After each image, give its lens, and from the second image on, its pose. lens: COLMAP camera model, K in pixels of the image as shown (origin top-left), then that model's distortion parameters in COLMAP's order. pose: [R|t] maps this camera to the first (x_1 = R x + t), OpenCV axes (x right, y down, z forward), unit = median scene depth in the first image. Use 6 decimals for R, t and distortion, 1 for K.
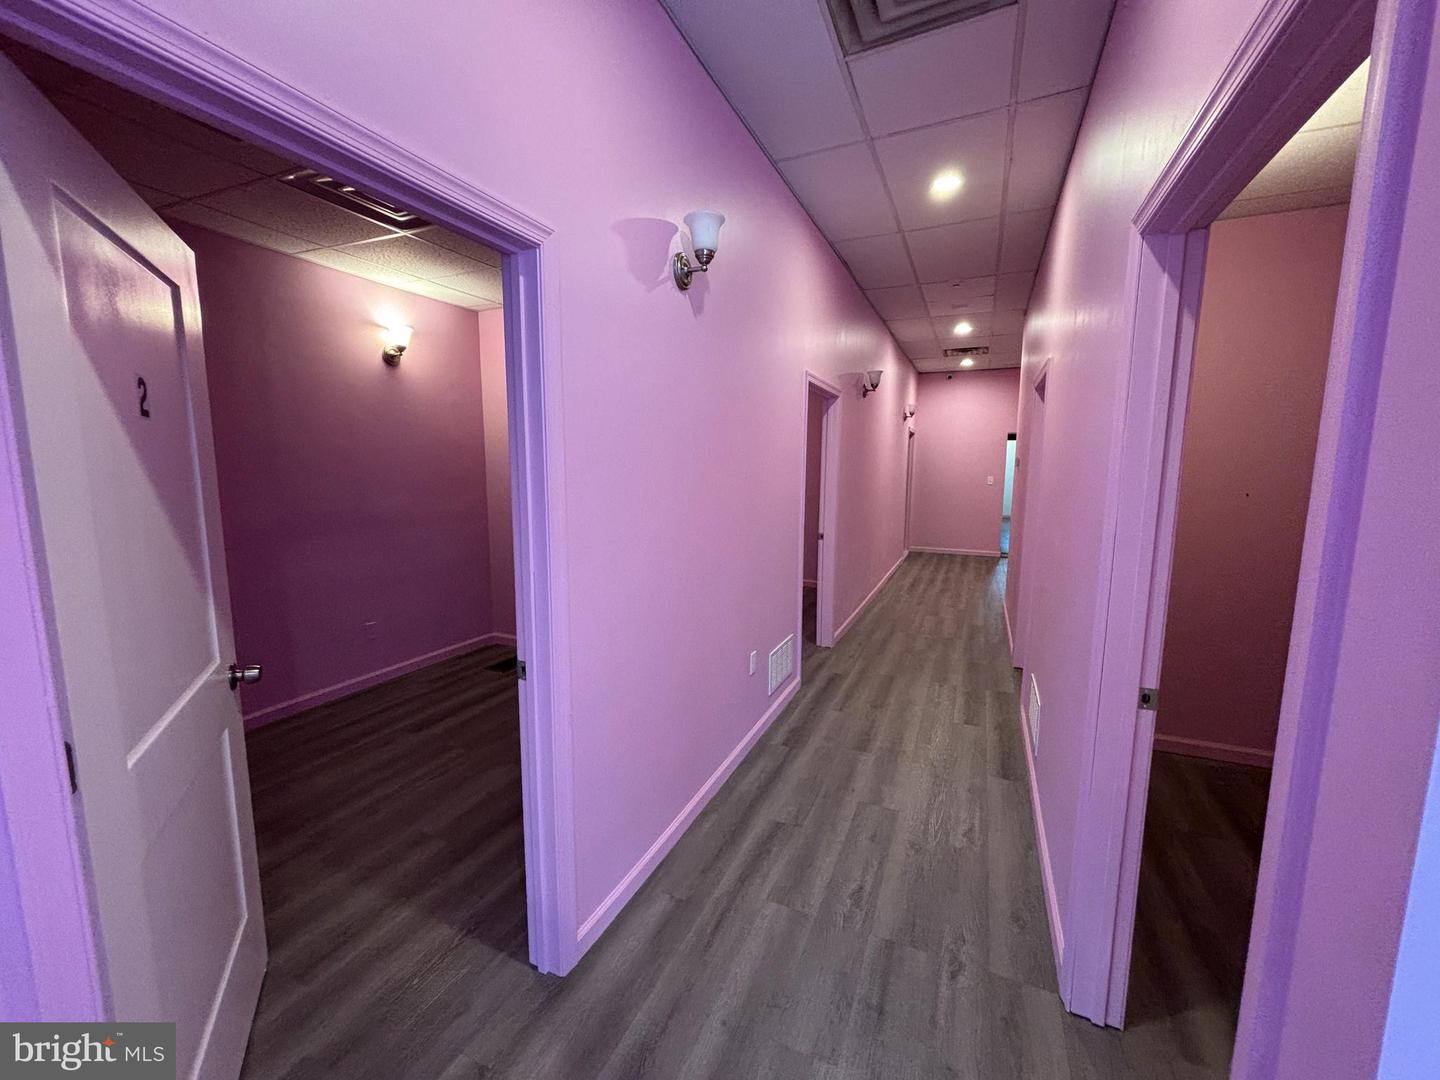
lens RADIAL K [[573.0, 0, 720.0], [0, 573.0, 539.0], [0, 0, 1]] dist [0.012677, 0.001147]
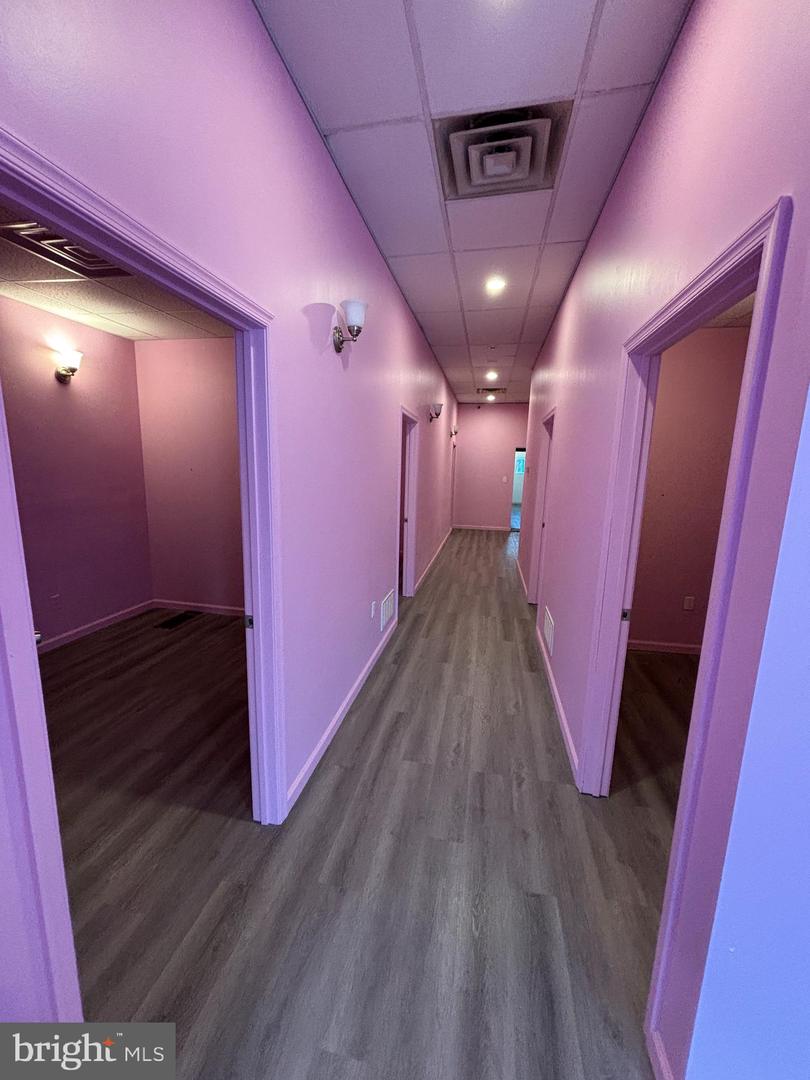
lens RADIAL K [[429.8, 0, 399.7], [0, 429.8, 538.2], [0, 0, 1]] dist [0.012677, 0.001147]
pose [[0.975337, -0.021057, 0.219713, -0.128148], [0.011032, 0.998846, 0.046753, -0.017064], [-0.220444, -0.043176, 0.974444, -0.077154]]
